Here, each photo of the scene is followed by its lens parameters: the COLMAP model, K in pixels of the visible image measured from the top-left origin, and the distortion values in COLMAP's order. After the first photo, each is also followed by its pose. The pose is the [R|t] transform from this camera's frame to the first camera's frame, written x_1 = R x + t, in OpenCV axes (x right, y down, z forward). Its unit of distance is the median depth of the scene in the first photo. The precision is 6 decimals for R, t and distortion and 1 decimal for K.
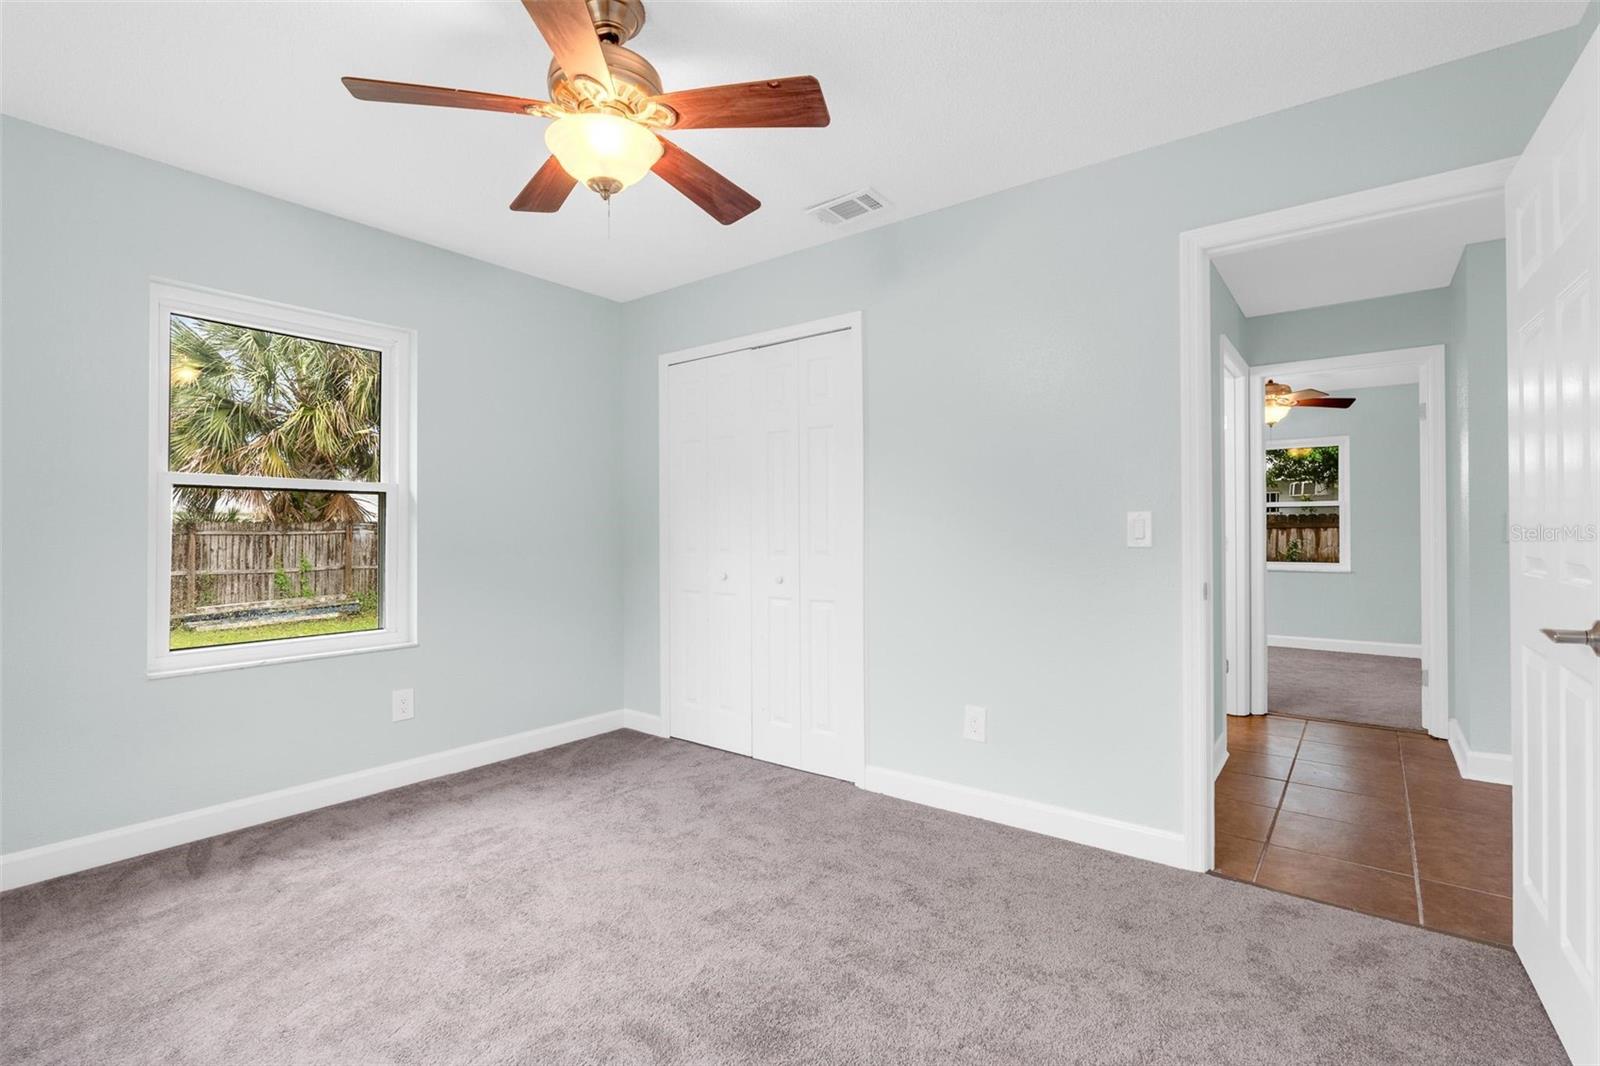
lens RADIAL K [[718.2, 0, 799.0], [0, 718.2, 524.5], [0, 0, 1]] dist [-0.009946, 0.004321]
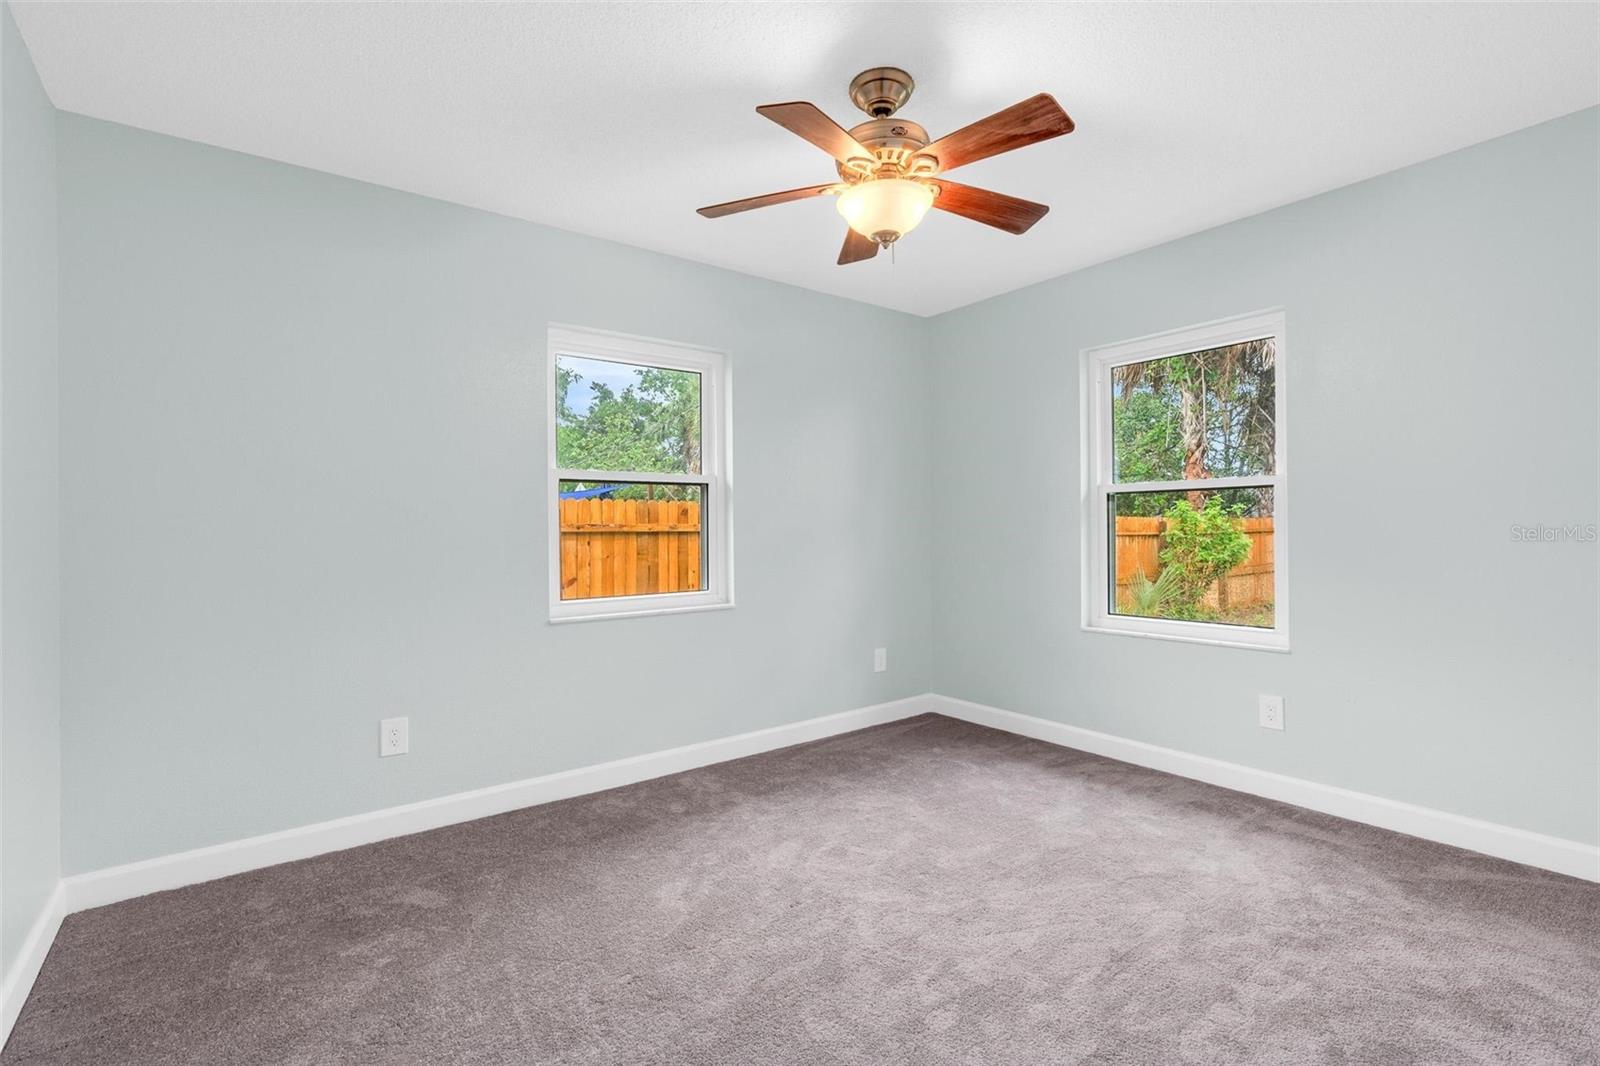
lens RADIAL K [[718.2, 0, 794.6], [0, 718.2, 531.6], [0, 0, 1]] dist [-0.009946, 0.004321]
pose [[-0.241374, 0.004282, -0.970423, 0.554616], [0.014660, 0.999892, 0.000766, 0.007215], [0.970321, -0.014041, -0.241411, 0.691921]]
